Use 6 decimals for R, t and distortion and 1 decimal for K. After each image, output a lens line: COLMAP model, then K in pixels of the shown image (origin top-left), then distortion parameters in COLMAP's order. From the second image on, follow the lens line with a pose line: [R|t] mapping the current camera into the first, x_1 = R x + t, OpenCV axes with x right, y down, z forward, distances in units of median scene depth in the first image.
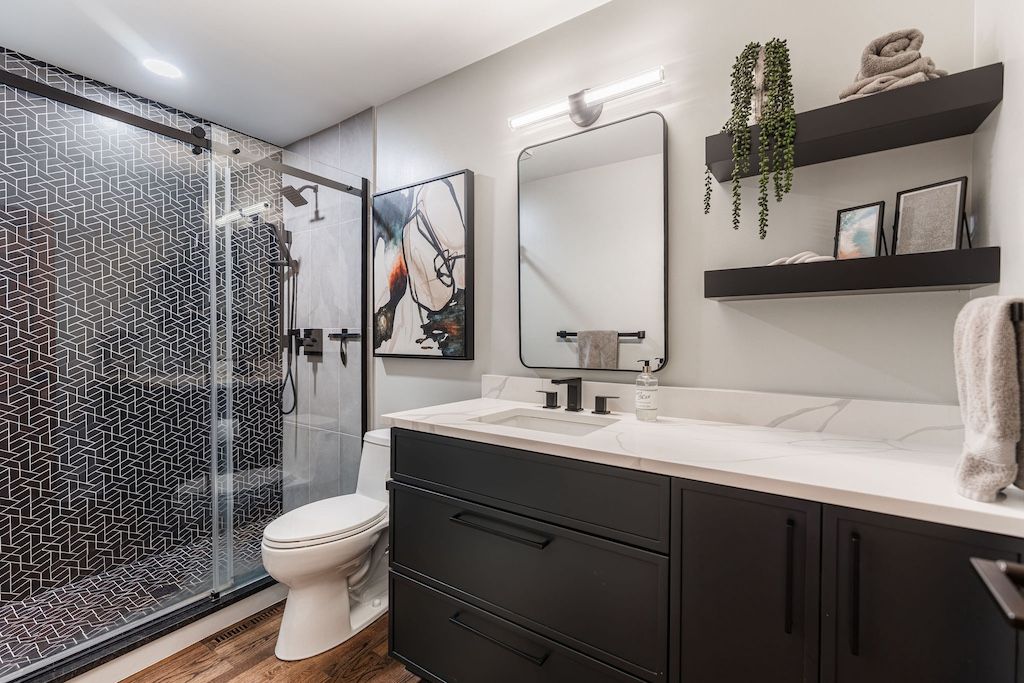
lens RADIAL K [[417.5, 0, 512.0], [0, 417.5, 341.5], [0, 0, 1]] dist [0.001705, 0.000486]
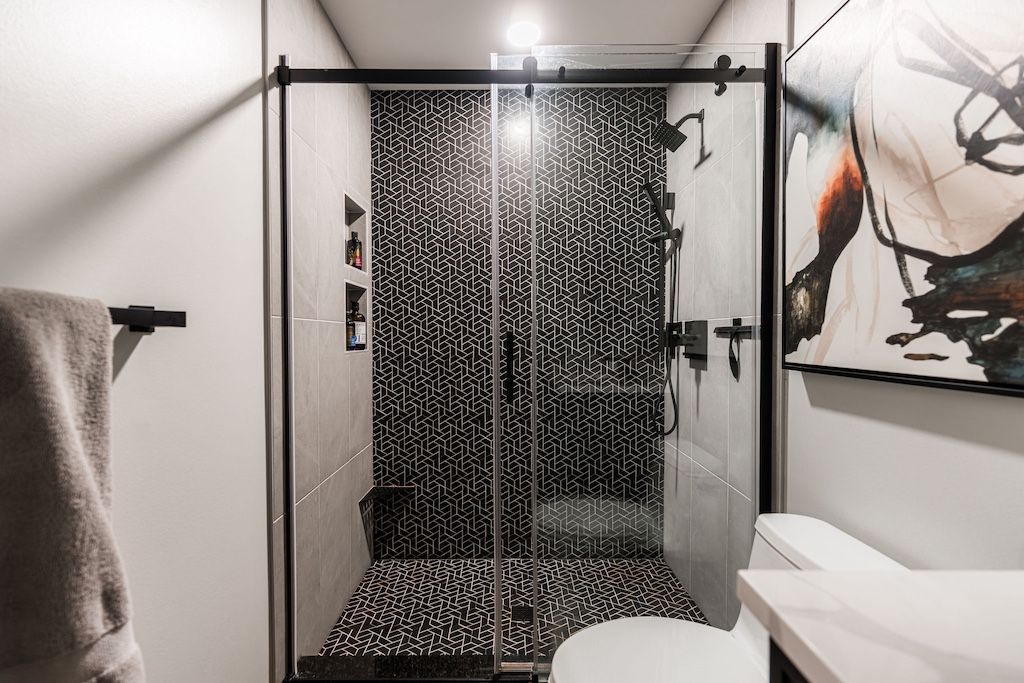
lens RADIAL K [[417.5, 0, 512.0], [0, 417.5, 341.5], [0, 0, 1]] dist [0.001705, 0.000486]
pose [[0.566217, 0.009257, -0.824204, -0.094003], [-0.003497, 0.999955, 0.008828, -0.001220], [0.824248, -0.002116, 0.566224, 0.433400]]
